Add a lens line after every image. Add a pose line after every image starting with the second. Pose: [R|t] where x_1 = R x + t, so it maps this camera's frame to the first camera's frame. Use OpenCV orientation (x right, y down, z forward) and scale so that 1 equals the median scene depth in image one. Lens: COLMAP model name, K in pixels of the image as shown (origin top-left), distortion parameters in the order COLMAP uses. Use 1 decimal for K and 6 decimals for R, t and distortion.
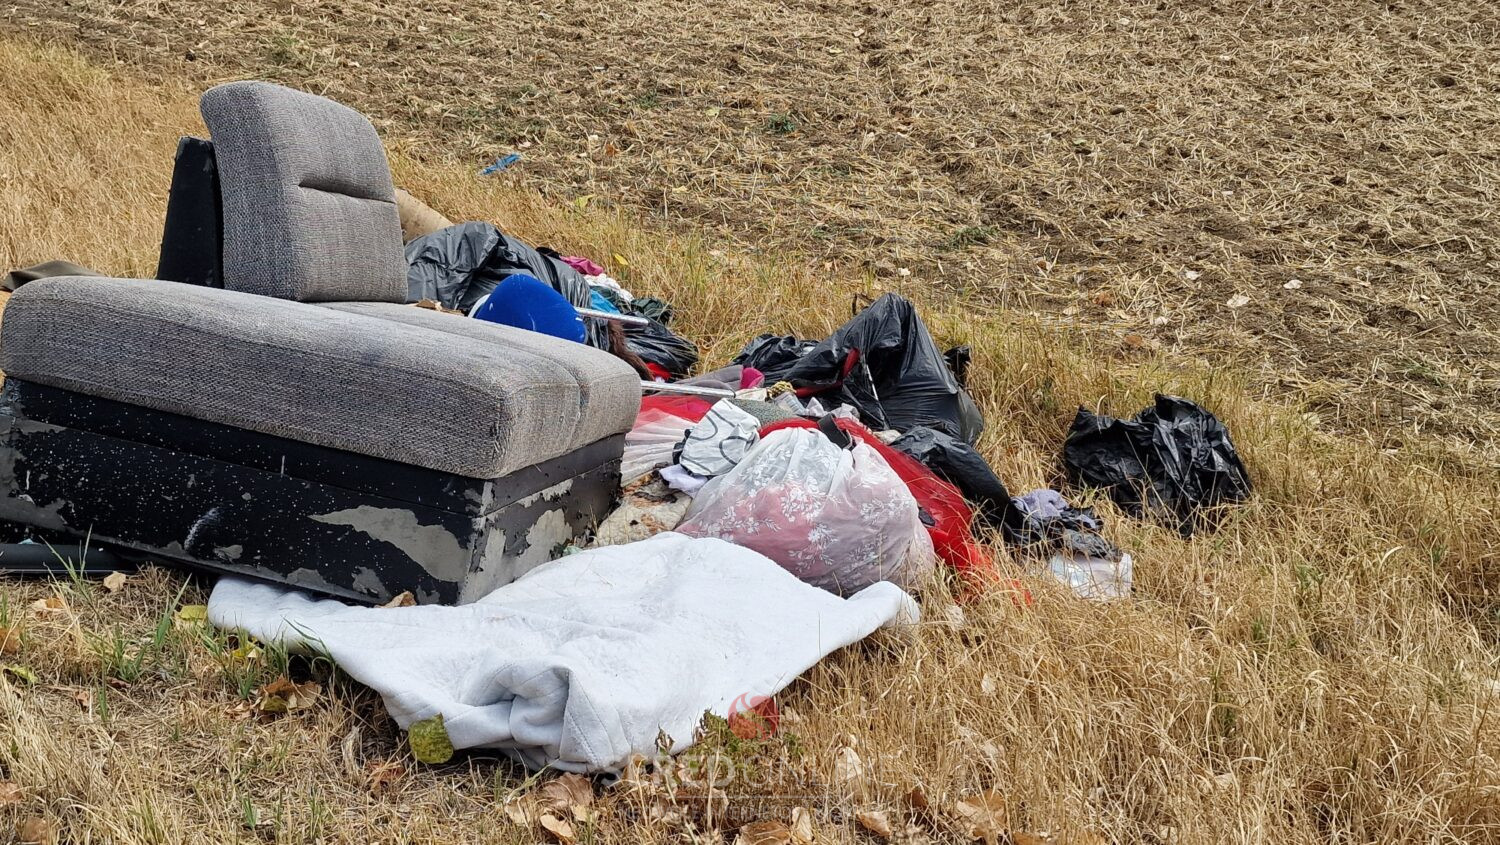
lens RADIAL K [[1792.8, 0, 703.7], [0, 1792.8, 413.0], [0, 0, 1]] dist [0.116589, 0.000000]
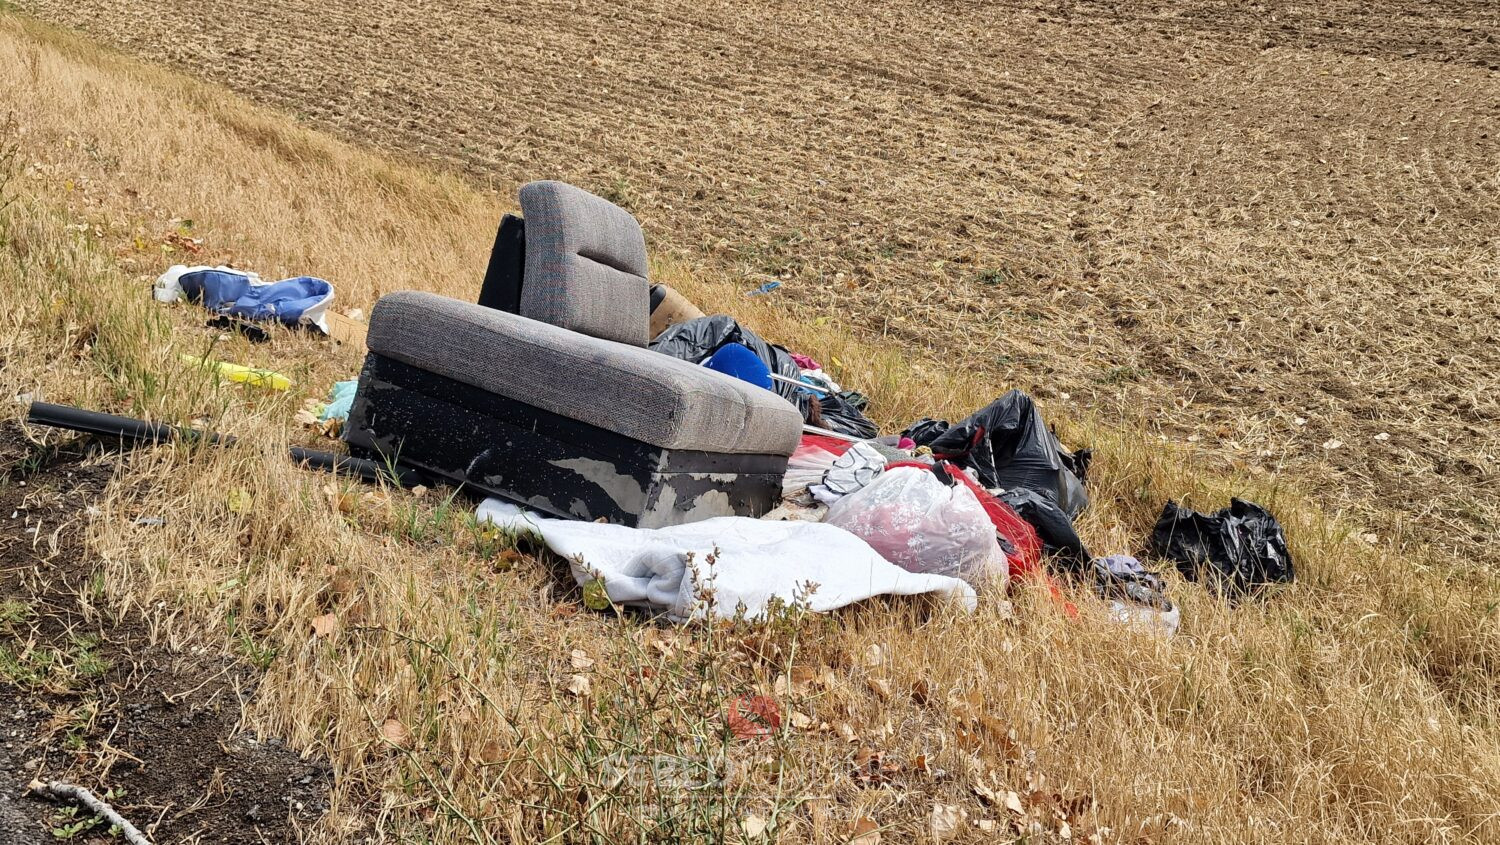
lens RADIAL K [[1560.8, 0, 721.7], [0, 1560.8, 407.6], [0, 0, 1]] dist [0.062870, 0.000000]
pose [[0.981974, 0.104092, -0.157773, 0.075018], [-0.116861, 0.990394, -0.073913, 0.056237], [0.148564, 0.091018, 0.984705, -0.156204]]
